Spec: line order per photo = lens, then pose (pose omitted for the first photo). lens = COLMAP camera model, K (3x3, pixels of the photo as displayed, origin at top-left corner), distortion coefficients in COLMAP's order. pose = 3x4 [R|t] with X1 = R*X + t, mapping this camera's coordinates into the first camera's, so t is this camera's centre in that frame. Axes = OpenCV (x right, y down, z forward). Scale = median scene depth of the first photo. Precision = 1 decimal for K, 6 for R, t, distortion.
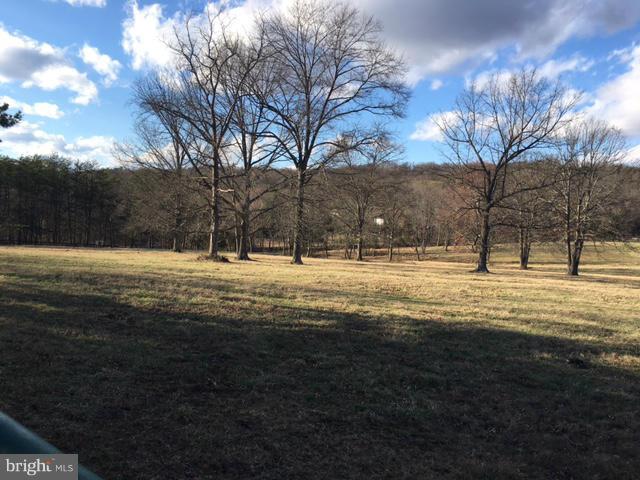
lens RADIAL K [[538.7, 0, 317.9], [0, 538.7, 234.0], [0, 0, 1]] dist [0.076125, -0.091768]
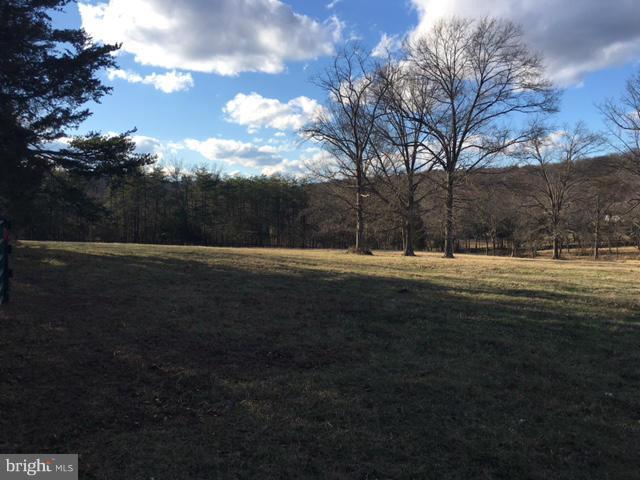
lens RADIAL K [[538.7, 0, 317.9], [0, 538.7, 234.0], [0, 0, 1]] dist [0.076125, -0.091768]
pose [[0.913886, -0.024405, -0.405236, 0.161692], [0.021378, 0.999700, -0.011993, 0.012420], [0.405407, 0.002297, 0.914134, -0.107196]]
